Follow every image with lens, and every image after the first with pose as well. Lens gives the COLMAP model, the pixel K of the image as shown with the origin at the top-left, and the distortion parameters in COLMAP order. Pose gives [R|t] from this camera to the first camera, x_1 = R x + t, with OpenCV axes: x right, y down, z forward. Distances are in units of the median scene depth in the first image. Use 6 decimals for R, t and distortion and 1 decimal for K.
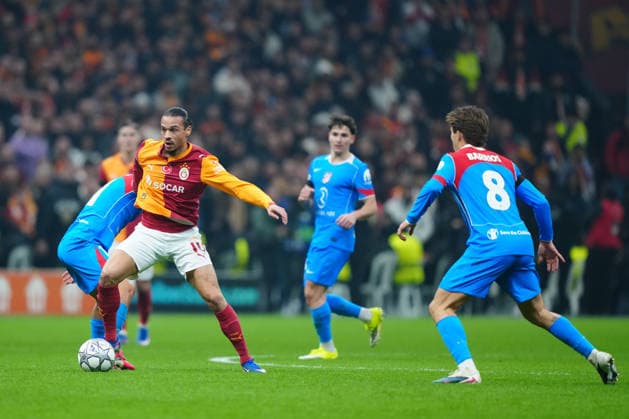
lens RADIAL K [[672.3, 0, 315.2], [0, 672.3, 208.5], [0, 0, 1]] dist [0.031497, 0.000000]
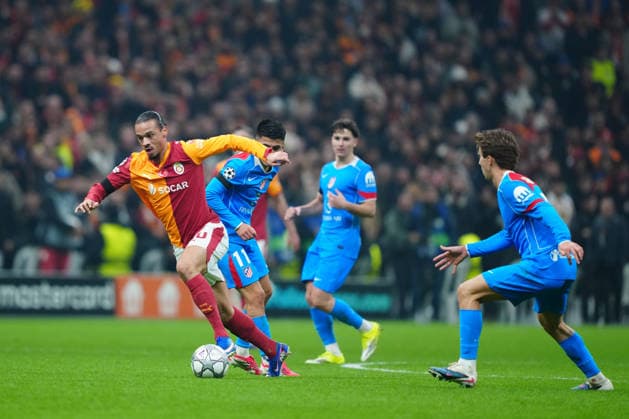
lens RADIAL K [[672.3, 0, 314.0], [0, 672.3, 210.0], [0, 0, 1]] dist [0.031497, 0.000000]
pose [[0.999915, 0.010307, 0.008034, -0.207138], [-0.010277, 0.999940, -0.003876, -0.001422], [-0.008074, 0.003793, 0.999960, 0.004441]]
